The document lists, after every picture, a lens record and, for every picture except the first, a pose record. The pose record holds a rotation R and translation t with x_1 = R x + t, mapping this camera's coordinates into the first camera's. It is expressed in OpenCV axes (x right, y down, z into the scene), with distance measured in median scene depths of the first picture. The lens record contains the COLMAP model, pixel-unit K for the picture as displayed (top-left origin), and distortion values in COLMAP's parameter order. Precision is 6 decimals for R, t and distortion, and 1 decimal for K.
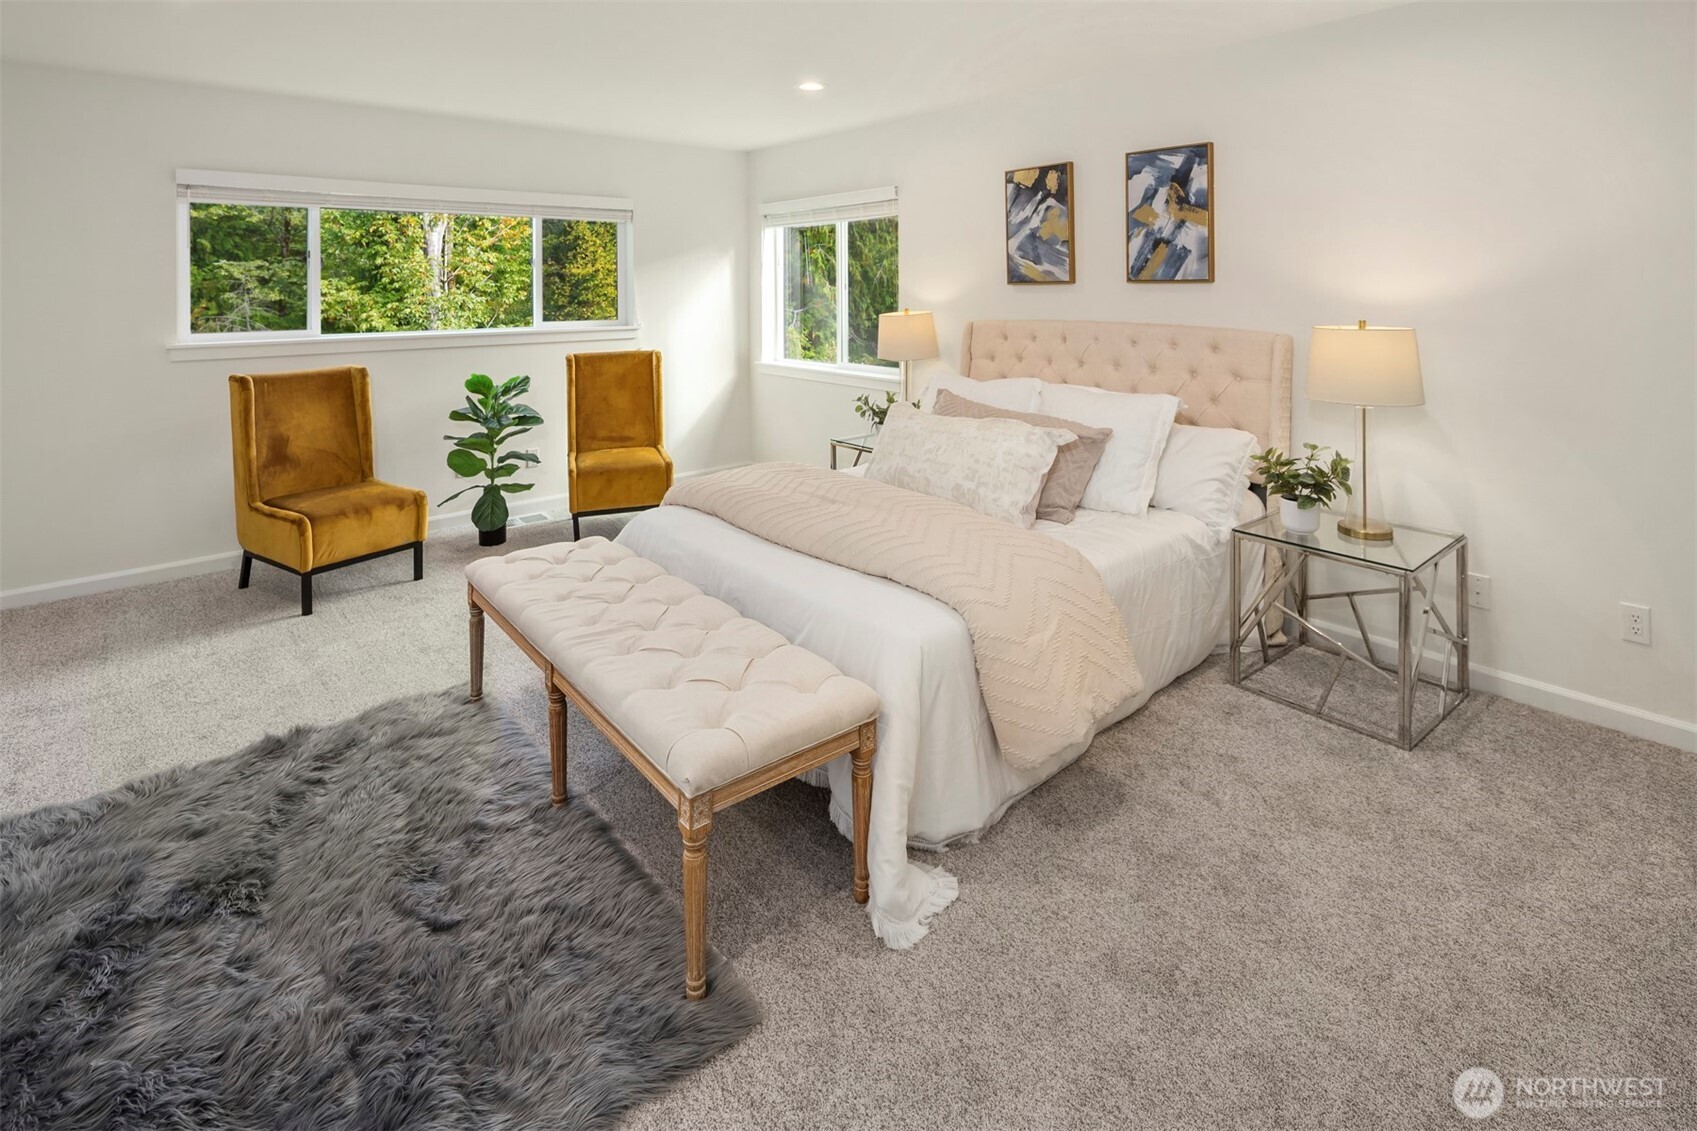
lens RADIAL K [[817.7, 0, 874.0], [0, 817.7, 284.7], [0, 0, 1]] dist [0.002116, -0.000250]
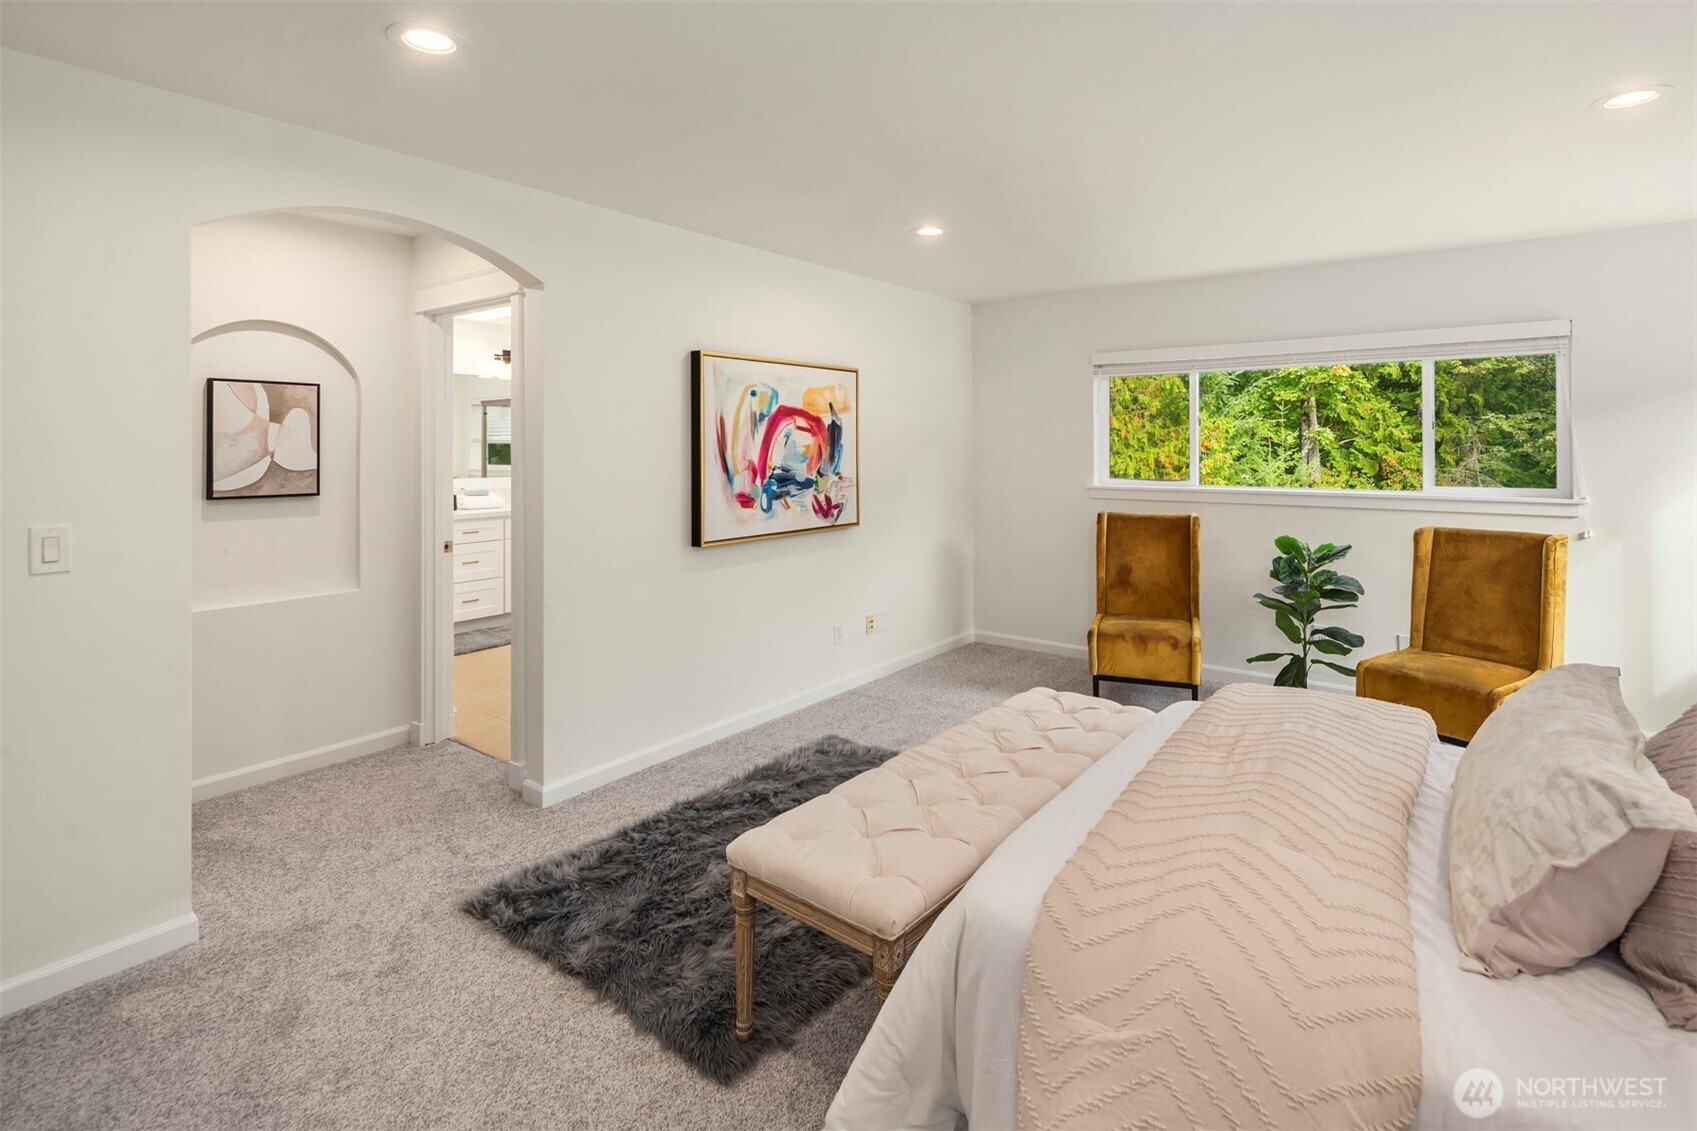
lens RADIAL K [[833.2, 0, 871.9], [0, 833.2, 435.0], [0, 0, 1]] dist [0.003021, -0.001524]
pose [[0.206879, -0.003539, -0.978360, 0.355086], [0.000705, 0.999994, -0.003469, -0.003953], [0.978366, 0.000028, 0.206880, 0.322865]]
